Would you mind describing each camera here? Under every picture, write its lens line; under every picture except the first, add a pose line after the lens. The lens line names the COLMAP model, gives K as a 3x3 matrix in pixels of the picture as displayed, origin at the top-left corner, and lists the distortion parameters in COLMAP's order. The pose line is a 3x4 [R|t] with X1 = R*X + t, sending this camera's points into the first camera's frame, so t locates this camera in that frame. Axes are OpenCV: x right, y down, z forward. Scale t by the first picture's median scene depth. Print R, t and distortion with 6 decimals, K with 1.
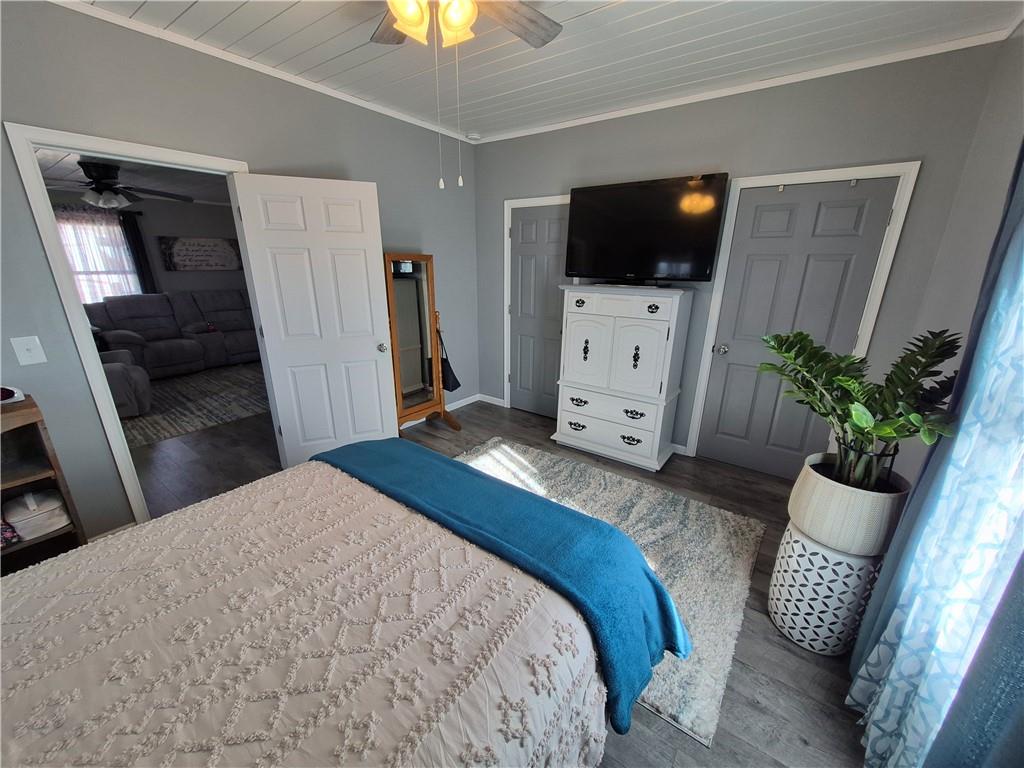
lens RADIAL K [[404.3, 0, 512.3], [0, 404.3, 388.6], [0, 0, 1]] dist [0.001372, 0.000016]
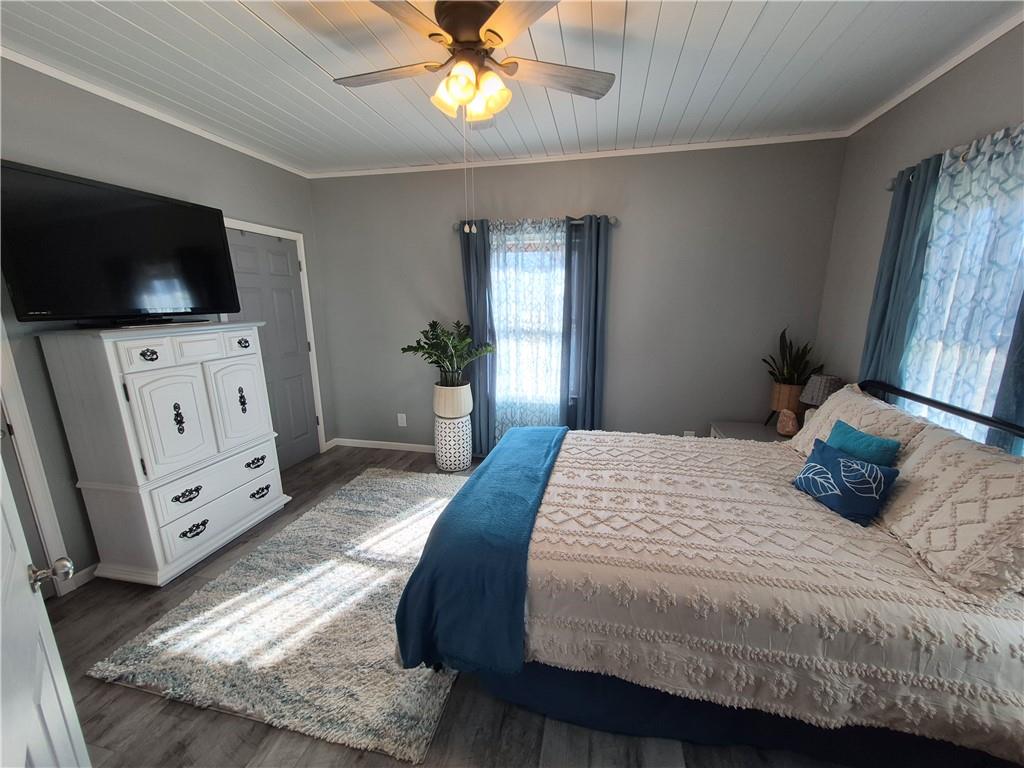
lens RADIAL K [[404.3, 0, 509.9], [0, 404.3, 378.5], [0, 0, 1]] dist [0.001372, 0.000016]
pose [[-0.375988, -0.188941, 0.907158, -0.664644], [0.294802, 0.903734, 0.310413, -0.210207], [-0.878479, 0.384144, -0.284093, 0.686842]]
